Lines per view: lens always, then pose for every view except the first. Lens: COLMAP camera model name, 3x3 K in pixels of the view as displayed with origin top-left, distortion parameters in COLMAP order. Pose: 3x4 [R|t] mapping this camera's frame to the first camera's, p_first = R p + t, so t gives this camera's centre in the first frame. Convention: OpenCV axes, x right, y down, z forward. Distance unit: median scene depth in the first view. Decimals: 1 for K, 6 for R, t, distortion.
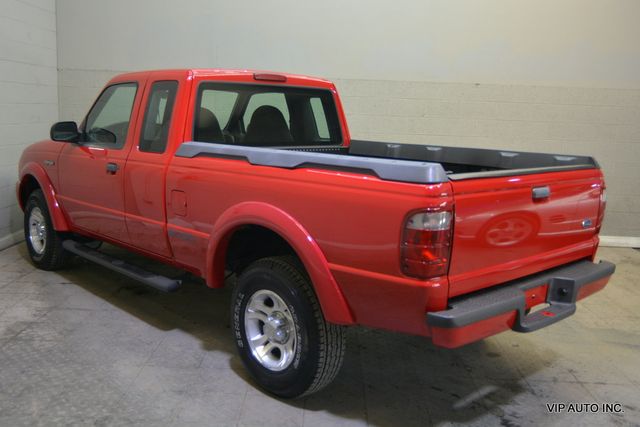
lens RADIAL K [[631.1, 0, 320.0], [0, 631.1, 213.5], [0, 0, 1]] dist [-0.009967, -0.004201]
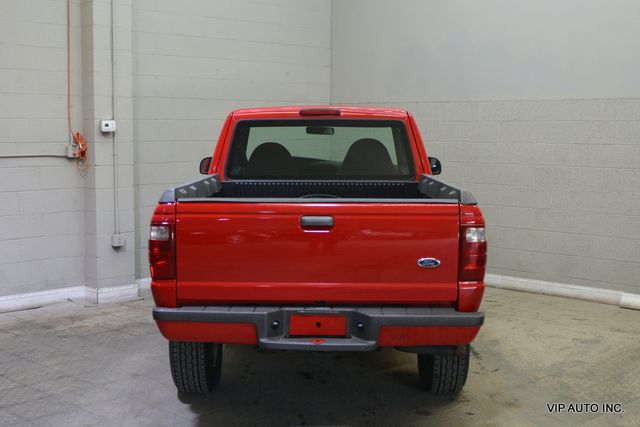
lens RADIAL K [[925.9, 0, 320.0], [0, 925.9, 213.5], [0, 0, 1]] dist [-0.012974, -0.002685]
pose [[0.719004, 0.031403, -0.694296, 1.117087], [-0.089329, 0.994868, -0.047511, 0.020470], [0.689241, 0.096181, 0.718120, -0.067875]]
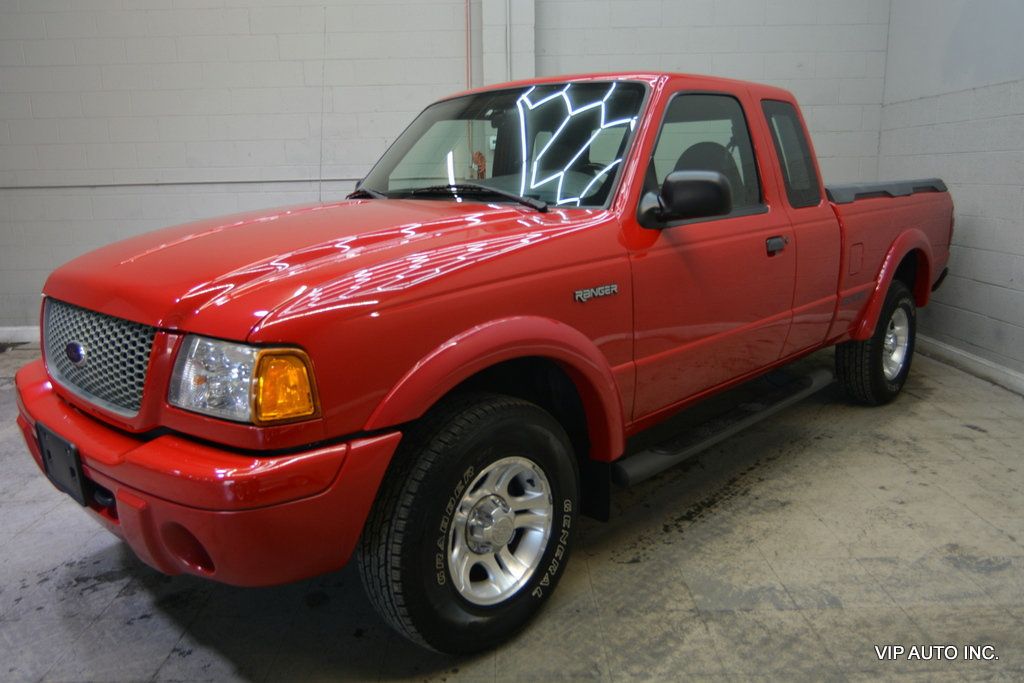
lens RADIAL K [[781.1, 0, 505.6], [0, 781.1, 338.6], [0, 0, 1]] dist [-0.006395, 0.004906]
pose [[0.005244, 0.166370, -0.986049, 0.907170], [-0.146328, 0.975577, 0.163825, -0.114531], [0.989222, 0.143427, 0.029461, 1.153160]]
